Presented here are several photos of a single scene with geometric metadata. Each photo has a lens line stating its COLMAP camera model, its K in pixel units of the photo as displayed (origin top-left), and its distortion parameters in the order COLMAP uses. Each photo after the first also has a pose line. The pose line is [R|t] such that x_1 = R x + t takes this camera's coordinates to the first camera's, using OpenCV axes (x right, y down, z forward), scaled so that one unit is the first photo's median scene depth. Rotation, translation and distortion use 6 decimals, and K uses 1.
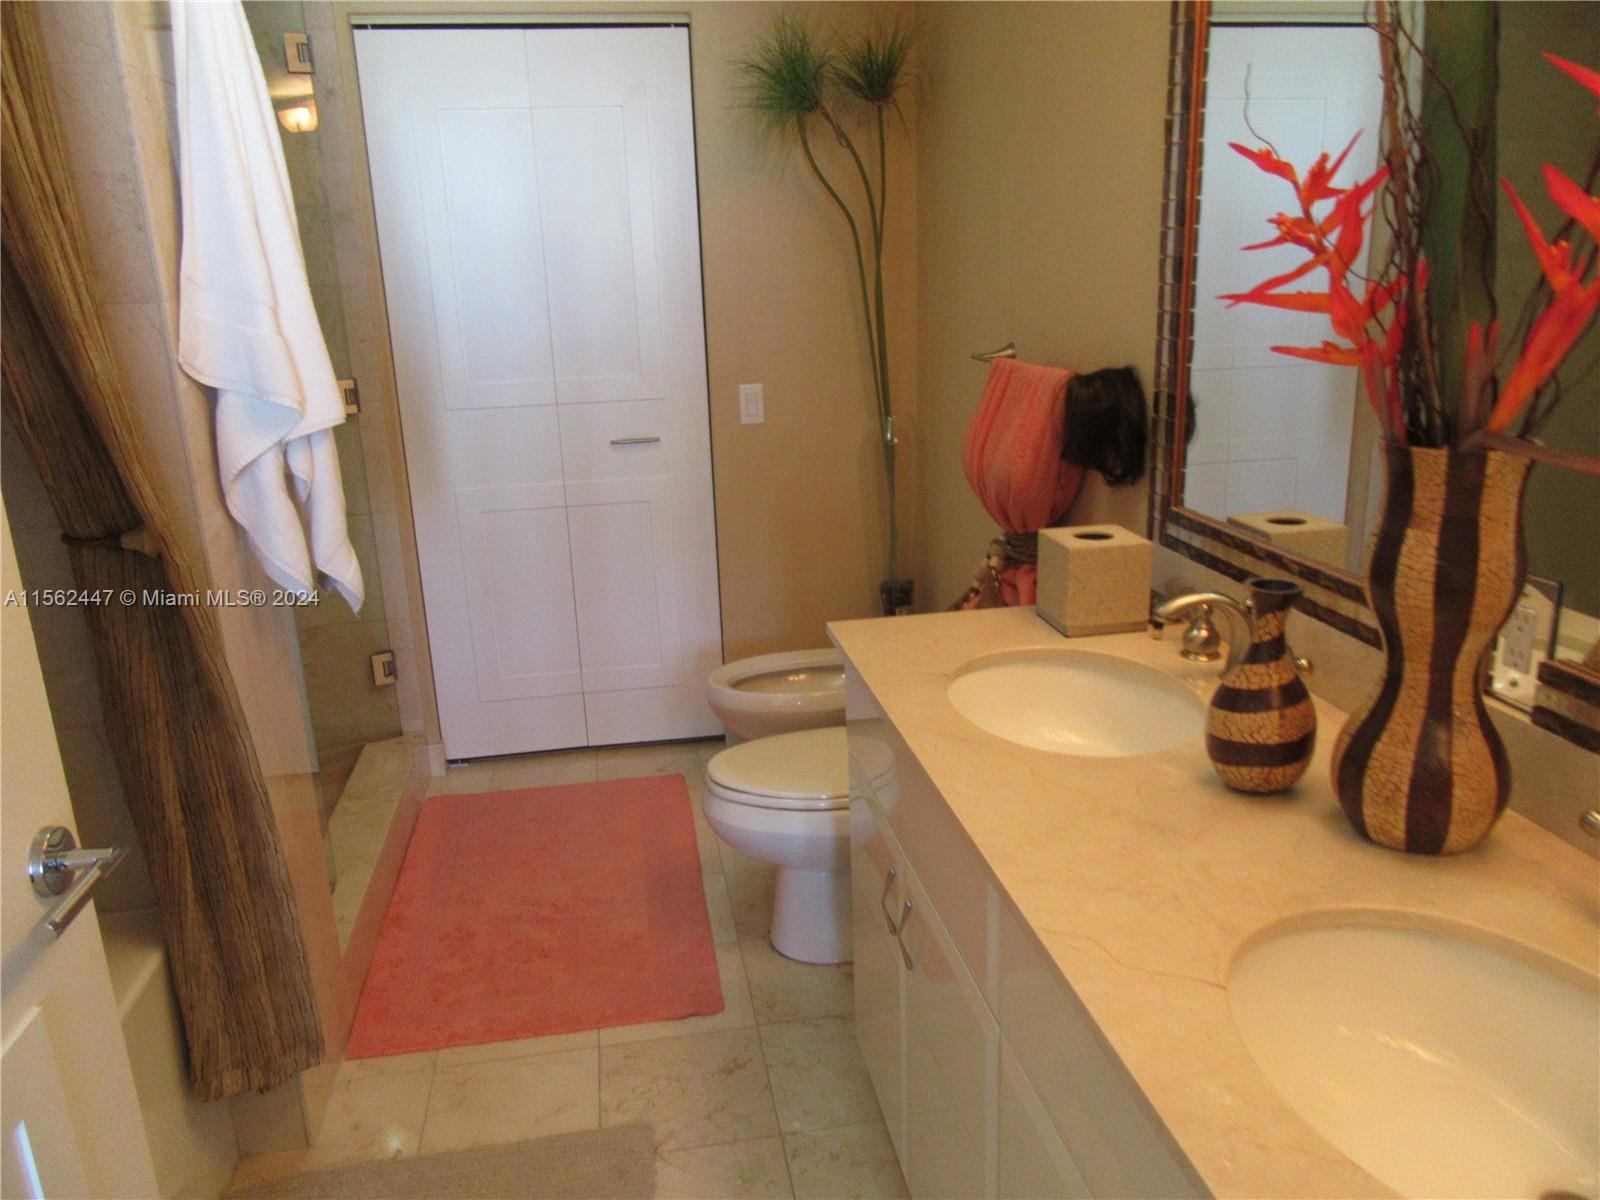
lens RADIAL K [[1182.8, 0, 807.0], [0, 1182.8, 600.8], [0, 0, 1]] dist [-0.006260, -0.004295]
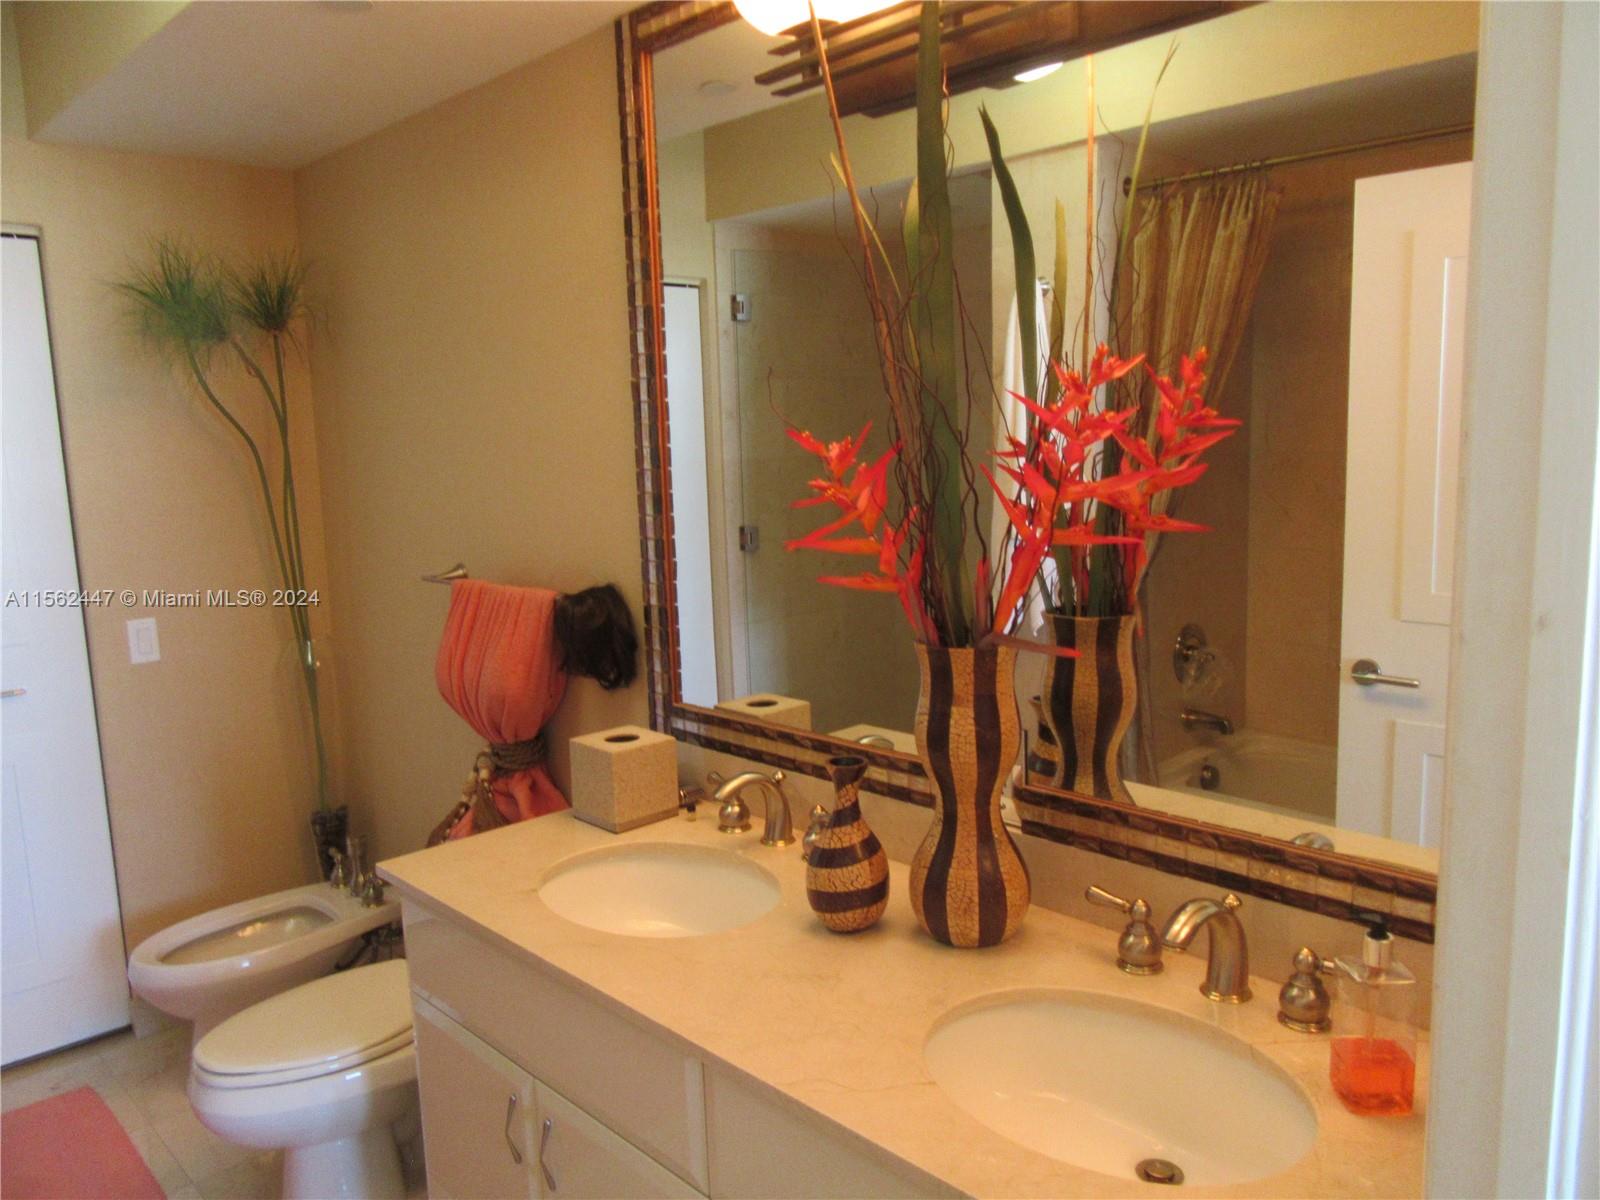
lens RADIAL K [[1182.8, 0, 807.0], [0, 1182.8, 600.8], [0, 0, 1]] dist [-0.006260, -0.004295]
pose [[0.826997, -0.074116, 0.557299, -0.234893], [0.158406, 0.981830, -0.104490, -0.039776], [-0.539429, 0.174692, 0.823711, -0.037197]]
